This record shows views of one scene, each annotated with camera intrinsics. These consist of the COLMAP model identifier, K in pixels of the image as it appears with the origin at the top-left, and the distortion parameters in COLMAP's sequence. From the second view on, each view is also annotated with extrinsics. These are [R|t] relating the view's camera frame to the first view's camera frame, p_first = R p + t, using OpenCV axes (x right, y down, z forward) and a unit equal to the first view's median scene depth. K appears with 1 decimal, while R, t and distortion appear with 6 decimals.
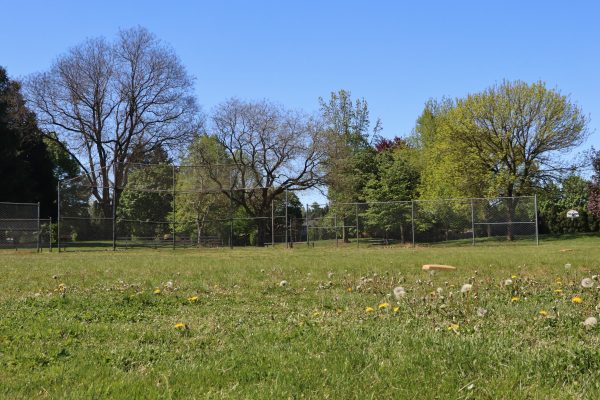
lens RADIAL K [[561.8, 0, 300.5], [0, 561.8, 208.9], [0, 0, 1]] dist [-0.148802, 0.204494]
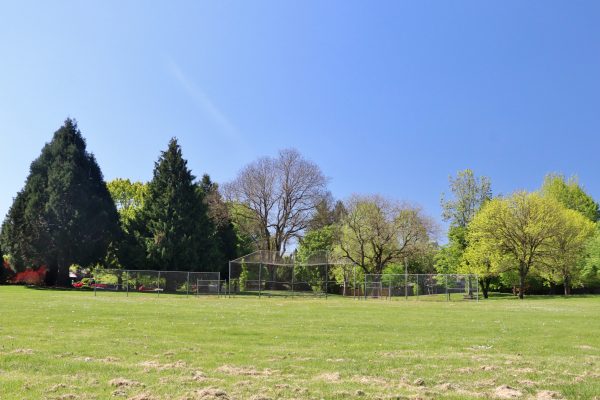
lens RADIAL K [[561.8, 0, 300.5], [0, 561.8, 208.9], [0, 0, 1]] dist [-0.148802, 0.204494]
pose [[0.946161, -0.019246, -0.323123, 0.209764], [-0.010586, 0.995857, -0.090313, -0.027398], [0.323522, 0.088871, 0.942038, -0.392413]]
